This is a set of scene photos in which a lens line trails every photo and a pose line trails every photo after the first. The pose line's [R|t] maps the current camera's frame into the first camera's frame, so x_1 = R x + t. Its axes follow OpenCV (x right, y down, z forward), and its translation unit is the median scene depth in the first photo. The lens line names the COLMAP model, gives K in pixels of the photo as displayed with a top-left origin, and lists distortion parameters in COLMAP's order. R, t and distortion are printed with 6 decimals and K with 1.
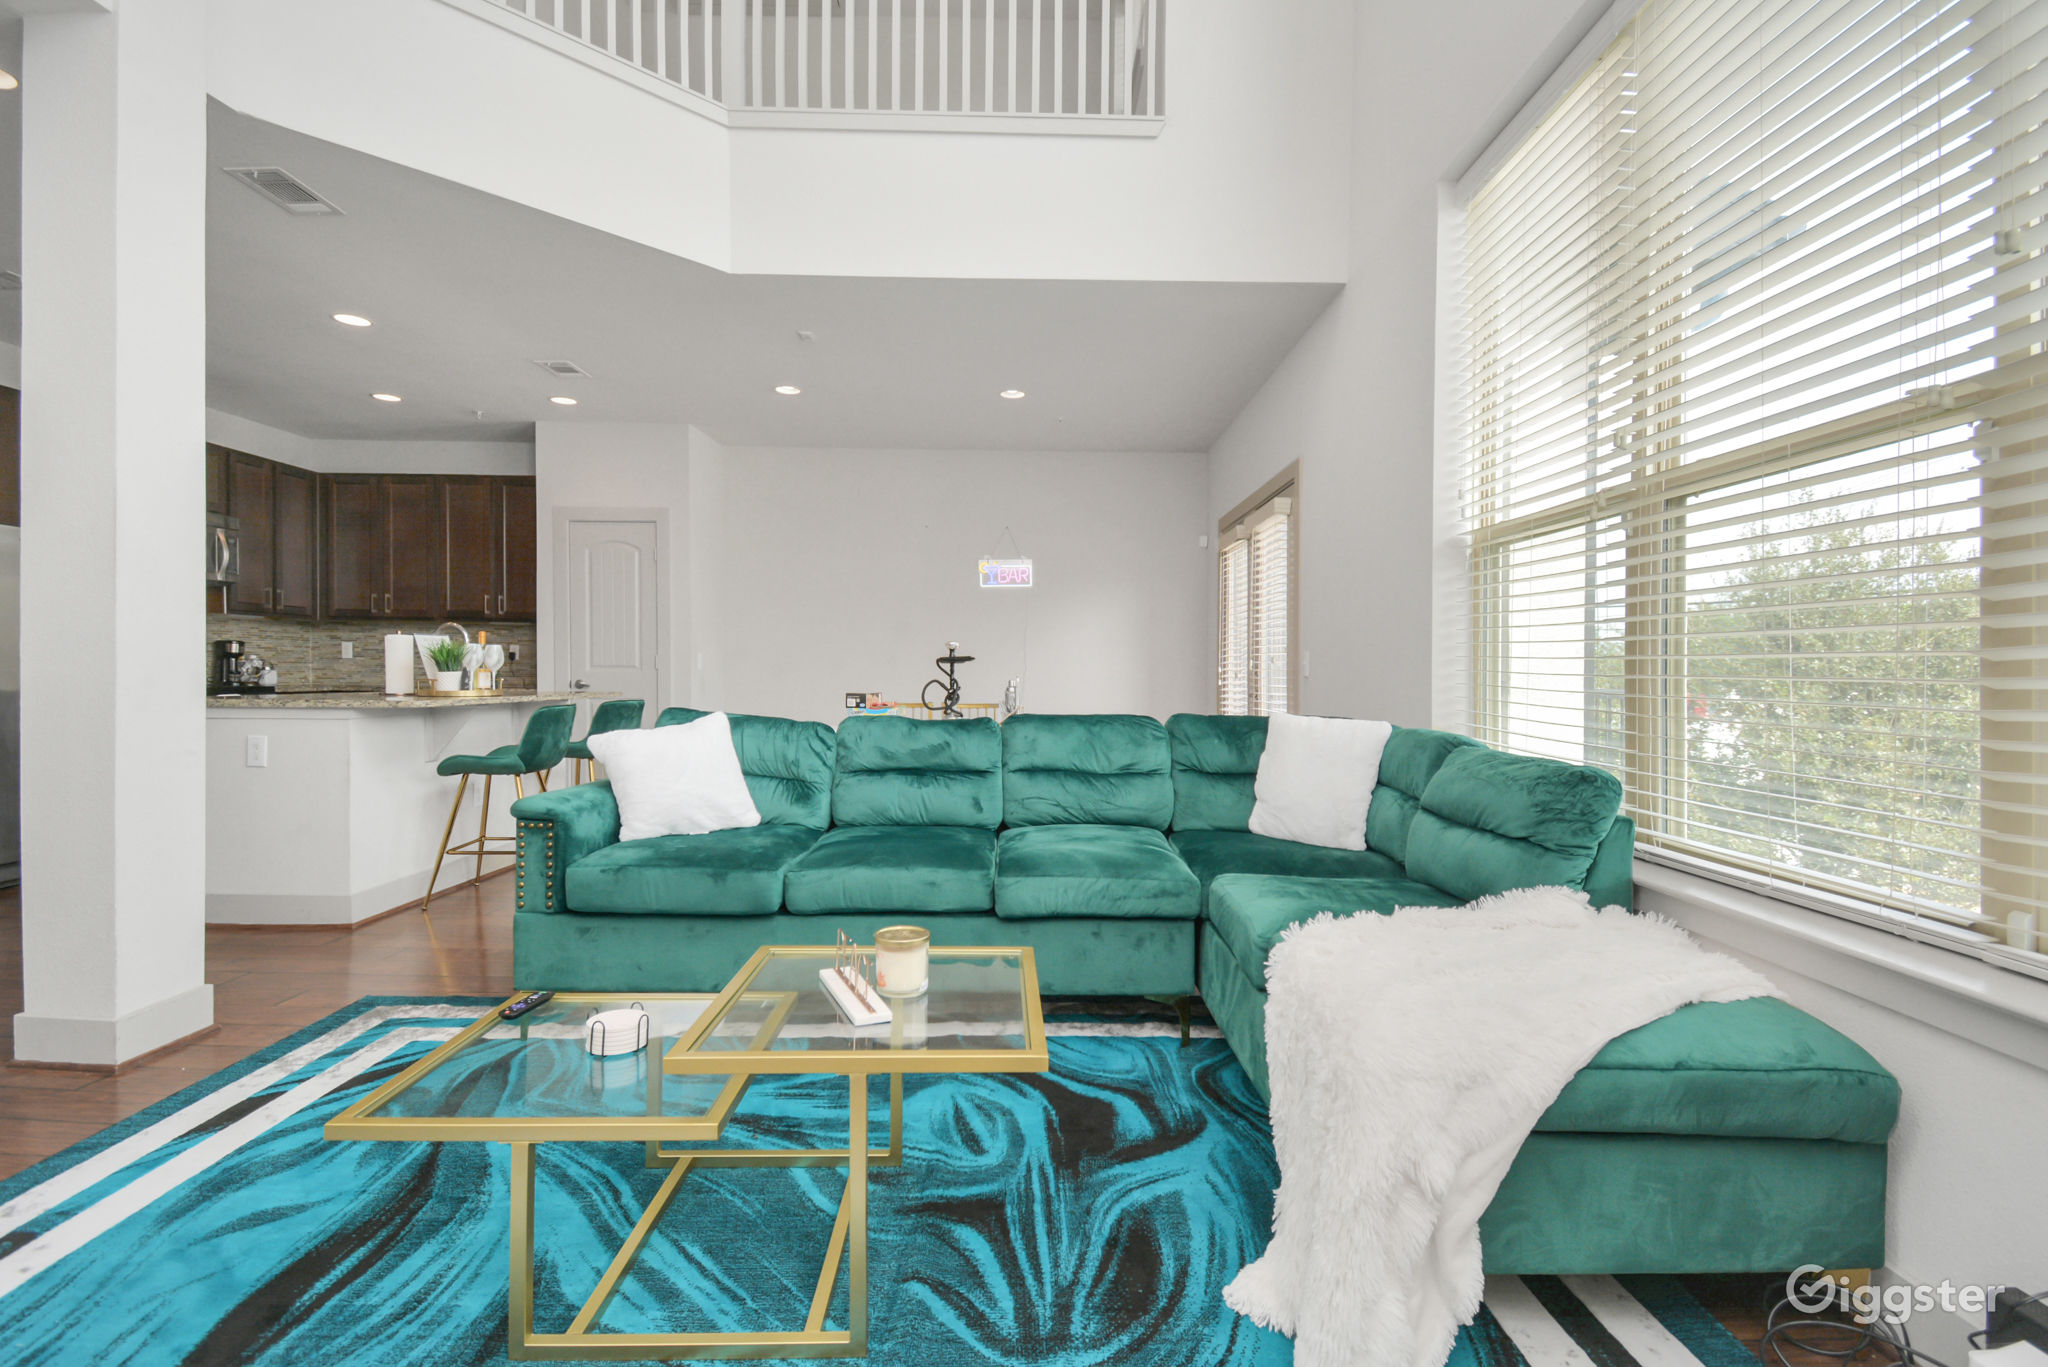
lens RADIAL K [[938.1, 0, 1062.3], [0, 938.1, 674.5], [0, 0, 1]] dist [0.047562, -0.032654]
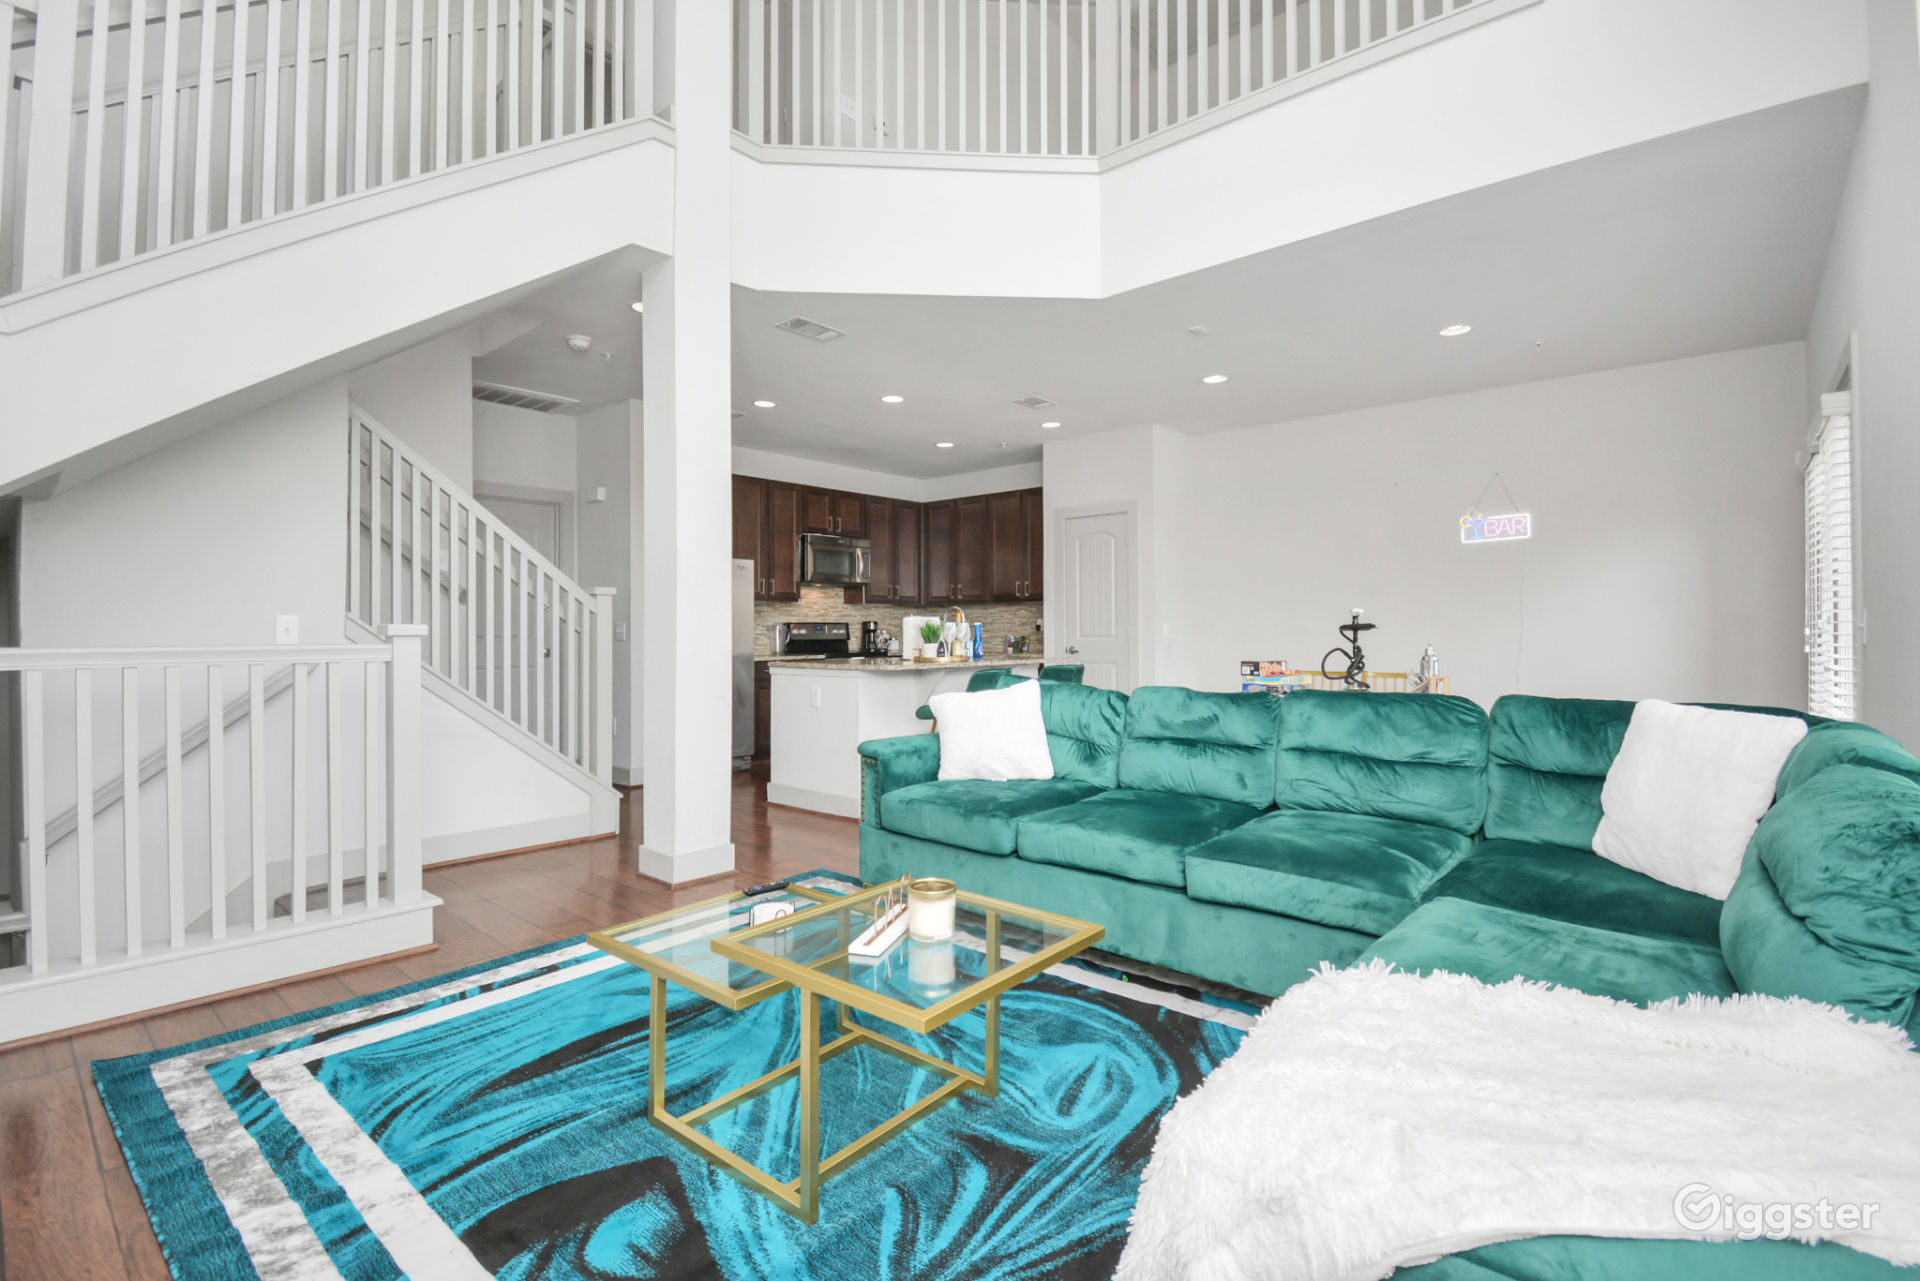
lens RADIAL K [[879.5, 0, 995.9], [0, 879.5, 632.1], [0, 0, 1]] dist [0.047562, -0.032654]
pose [[0.749473, -0.010775, -0.661948, 0.323082], [0.009035, 0.999941, -0.006047, -0.013288], [0.661974, -0.001449, 0.749526, 0.136462]]
